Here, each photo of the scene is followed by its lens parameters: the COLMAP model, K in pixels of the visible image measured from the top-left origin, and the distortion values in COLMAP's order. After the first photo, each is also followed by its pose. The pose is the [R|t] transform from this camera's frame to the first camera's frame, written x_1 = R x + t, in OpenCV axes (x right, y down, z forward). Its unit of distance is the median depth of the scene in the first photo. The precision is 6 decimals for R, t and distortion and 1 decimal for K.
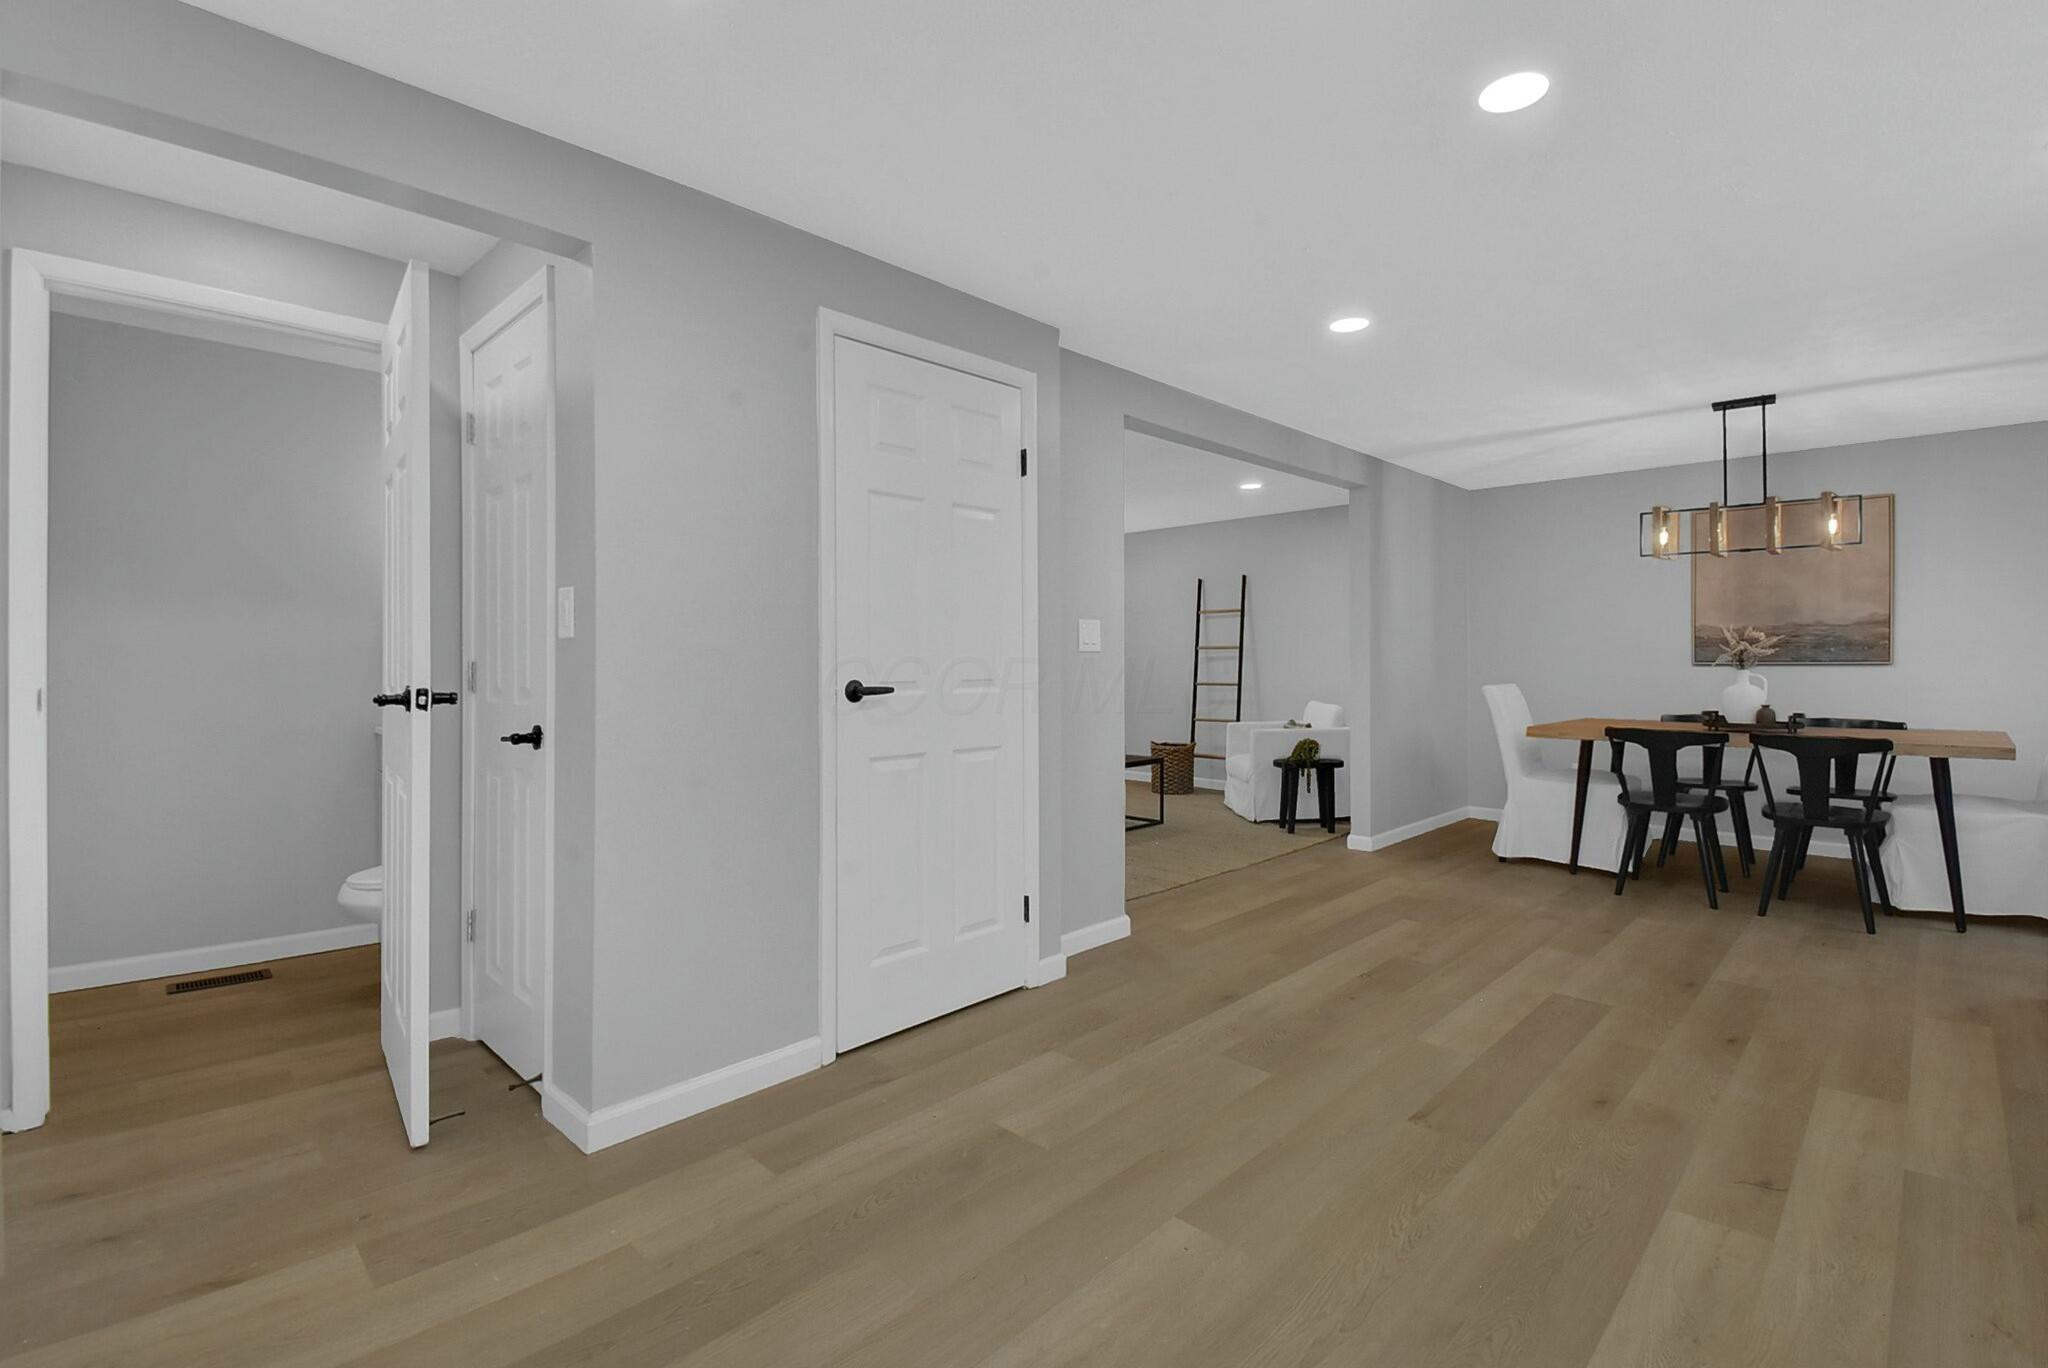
lens RADIAL K [[931.7, 0, 1042.5], [0, 931.7, 663.1], [0, 0, 1]] dist [0.006647, -0.009498]
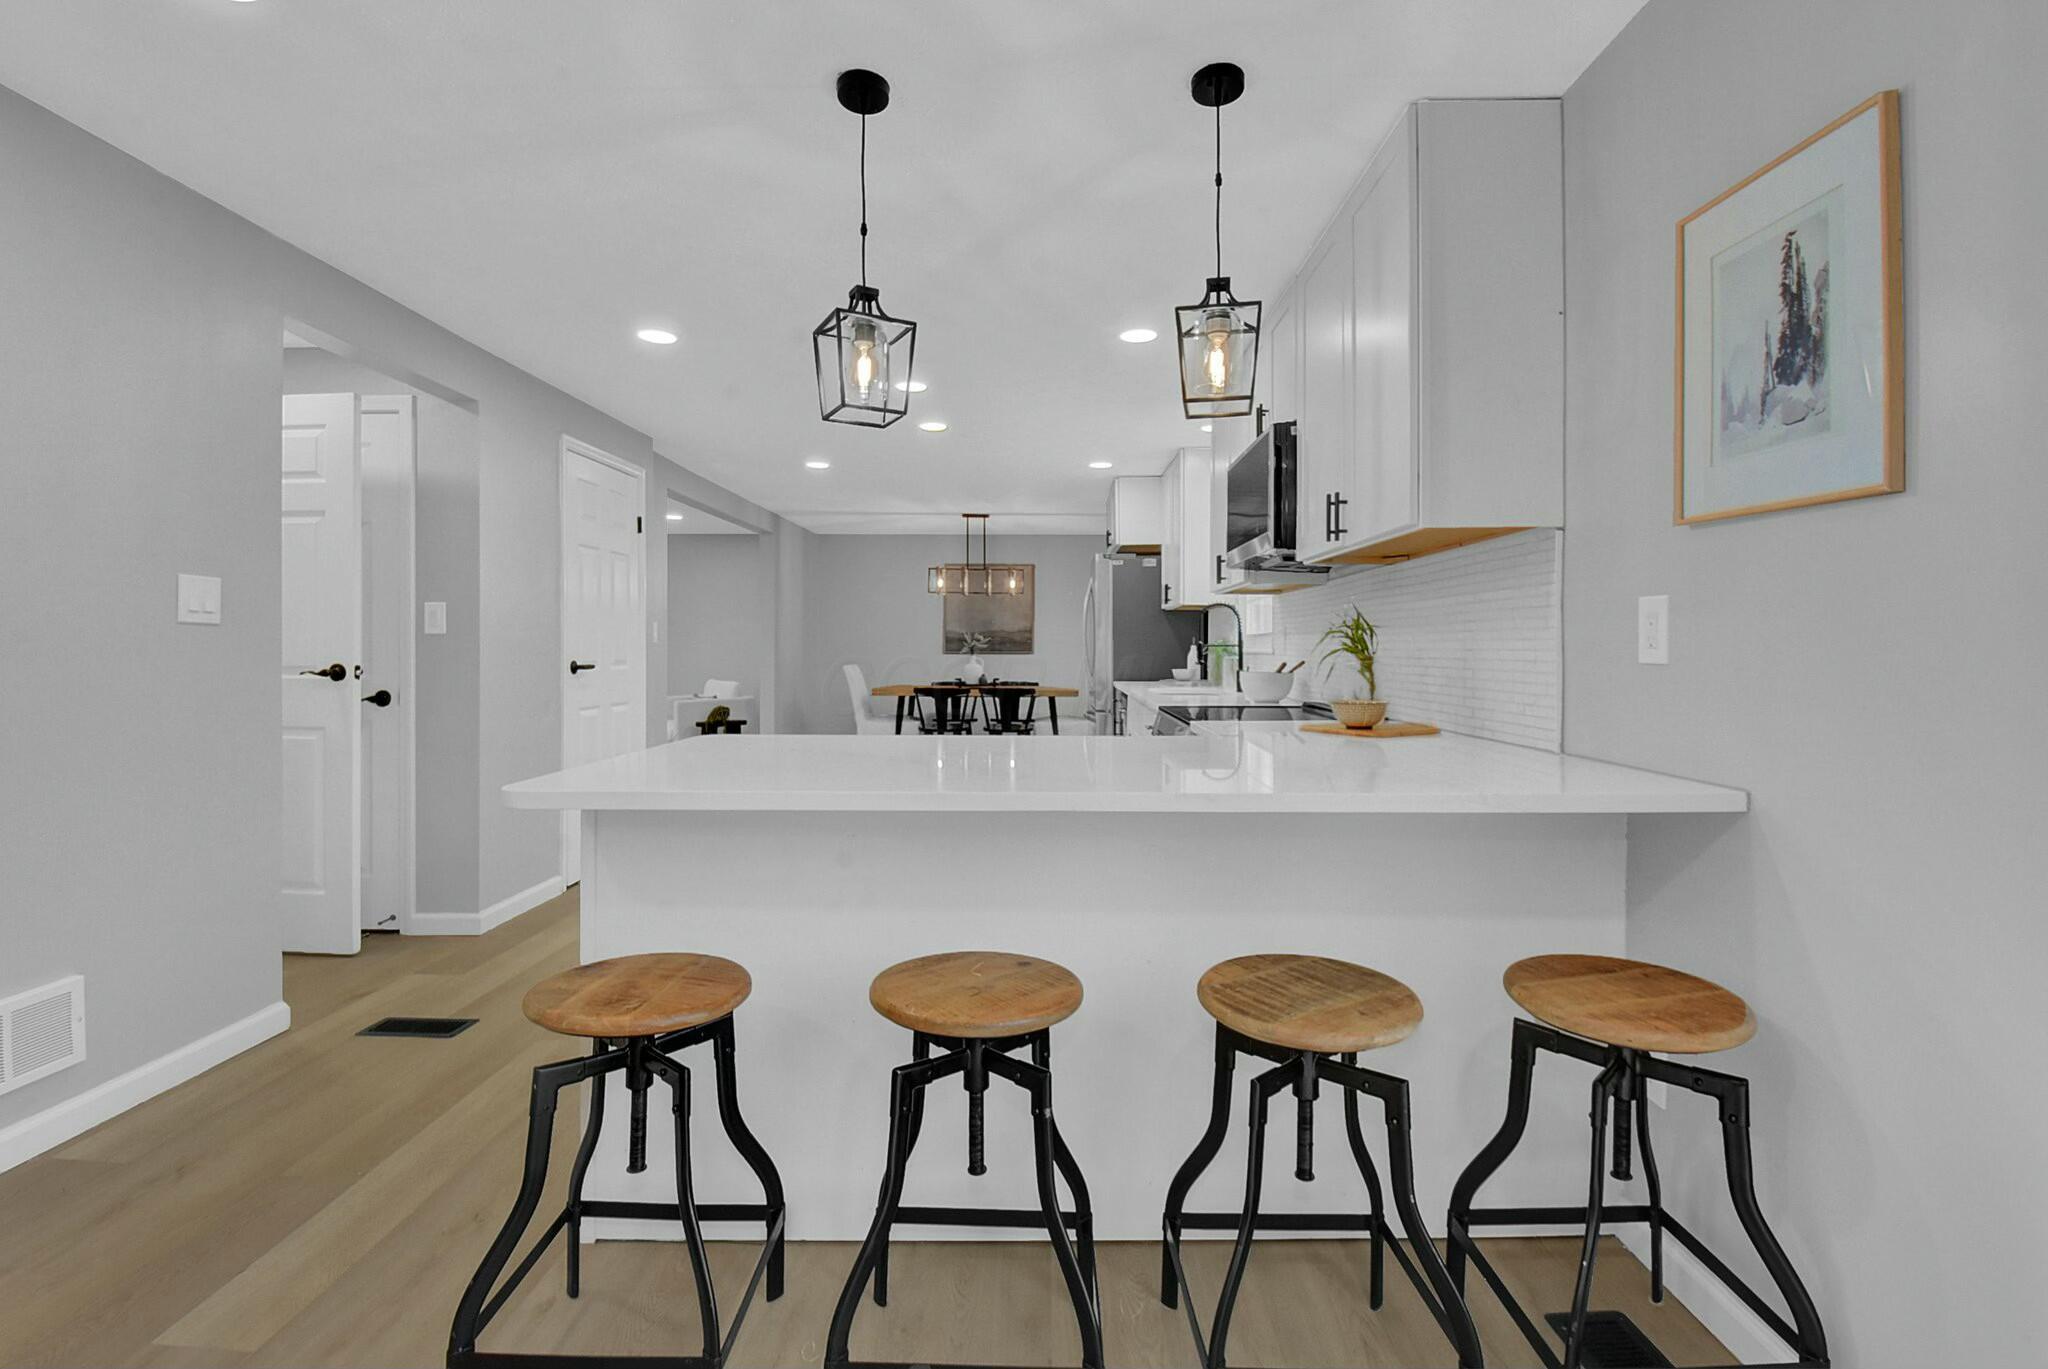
lens RADIAL K [[931.7, 0, 1016.3], [0, 931.7, 665.9], [0, 0, 1]] dist [0.006647, -0.009498]
pose [[0.744279, -0.005808, 0.667844, -0.412531], [-0.004722, 0.999891, 0.013958, 0.001031], [-0.667852, -0.013542, 0.744171, -0.425165]]
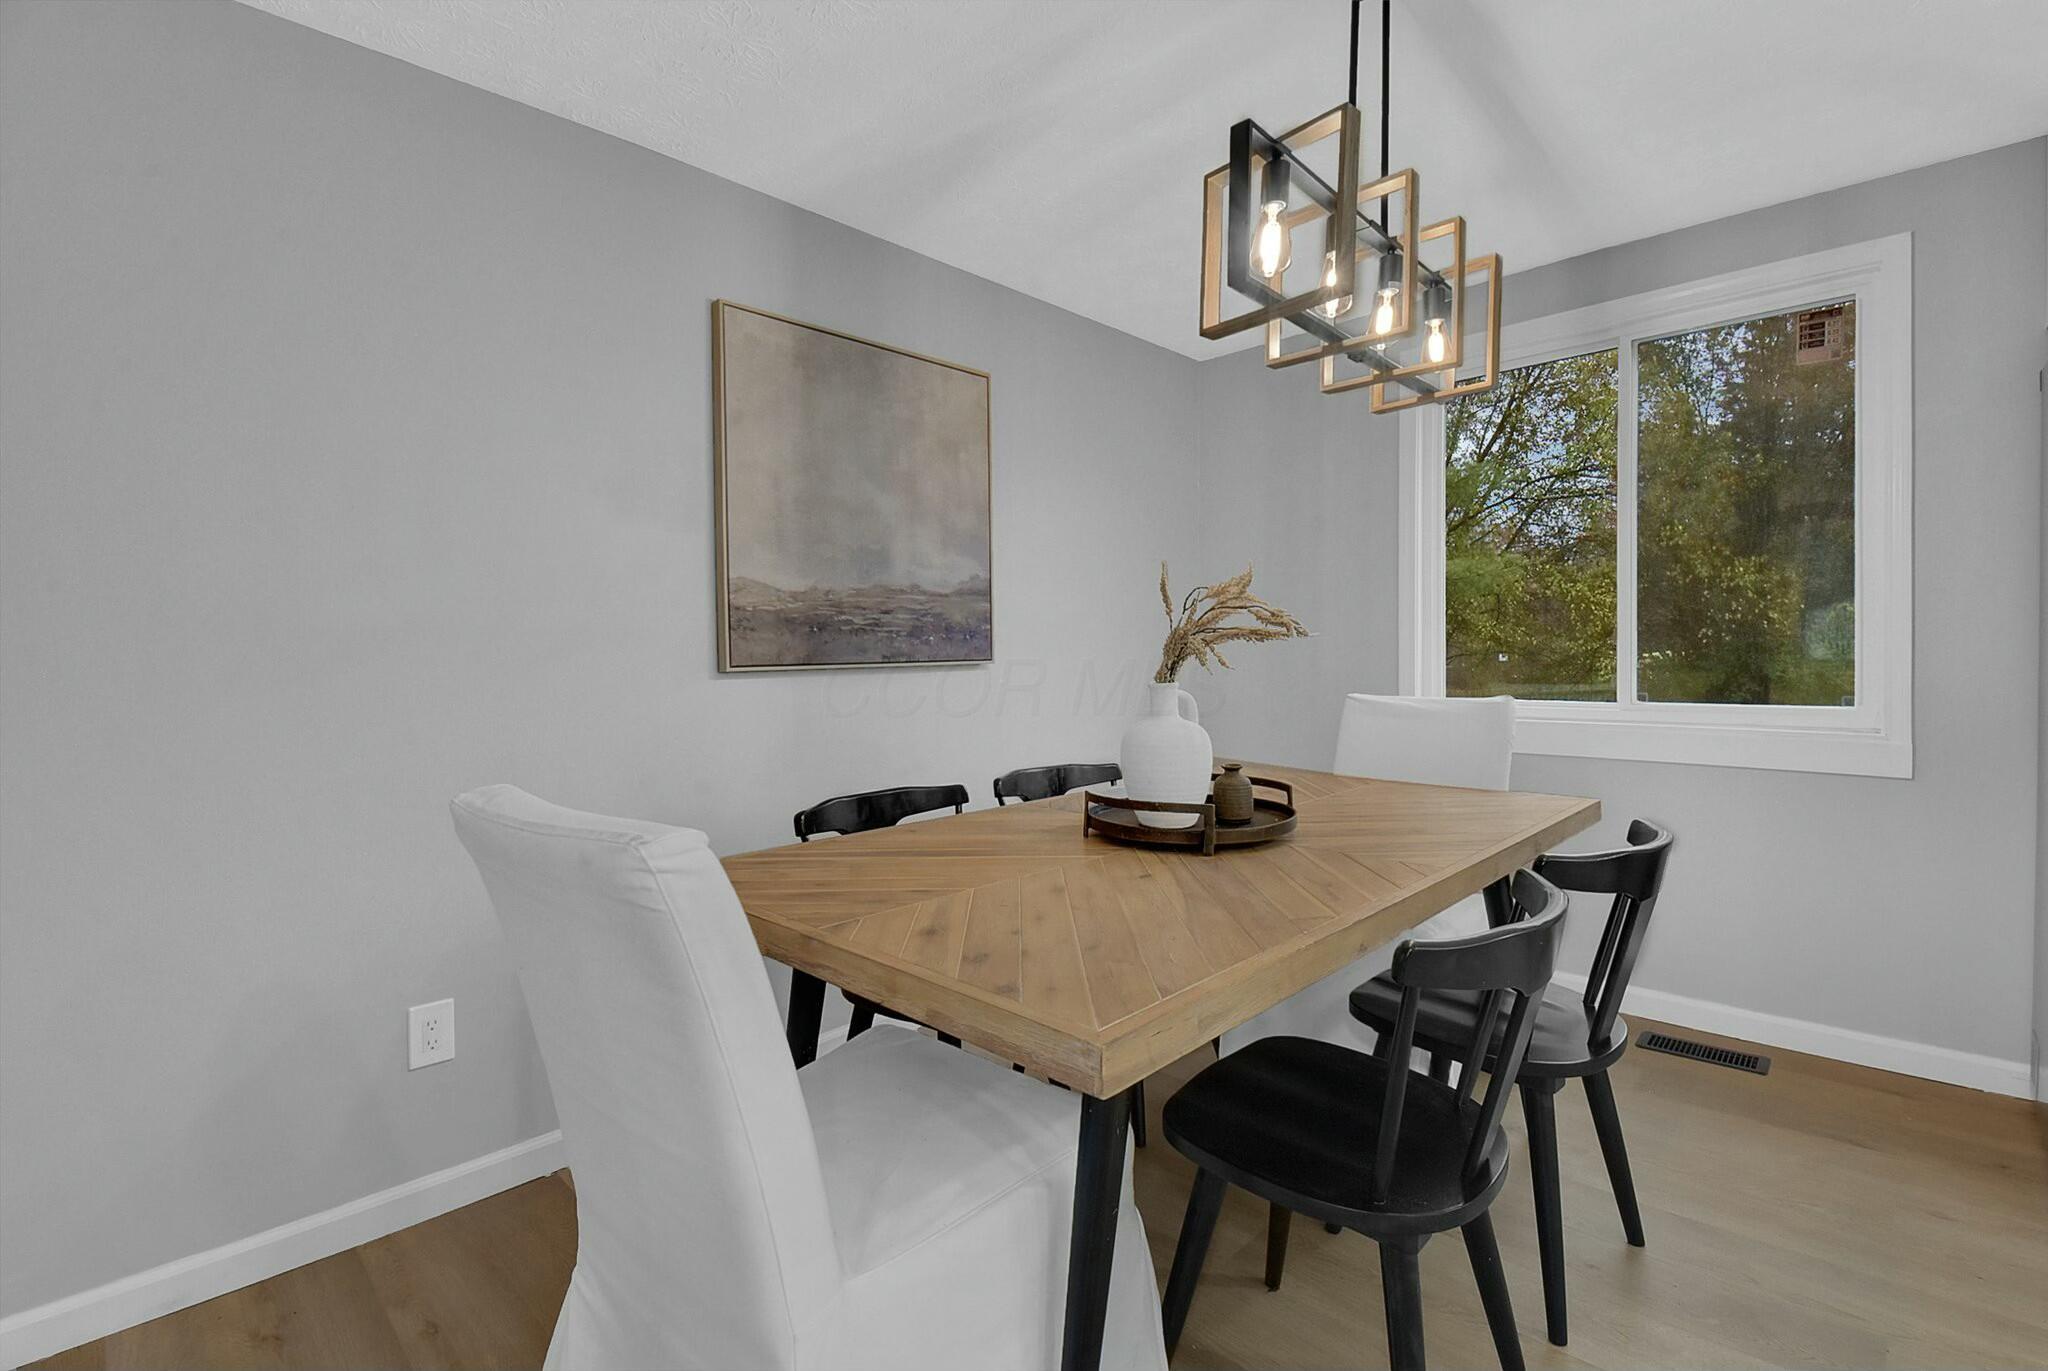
lens RADIAL K [[931.7, 0, 1021.6], [0, 931.7, 683.2], [0, 0, 1]] dist [0.006647, -0.009498]
pose [[-0.002275, -0.032804, 0.999459, 0.340638], [0.014693, 0.999353, 0.032834, -0.006417], [-0.999889, 0.014760, -0.001791, 1.047001]]
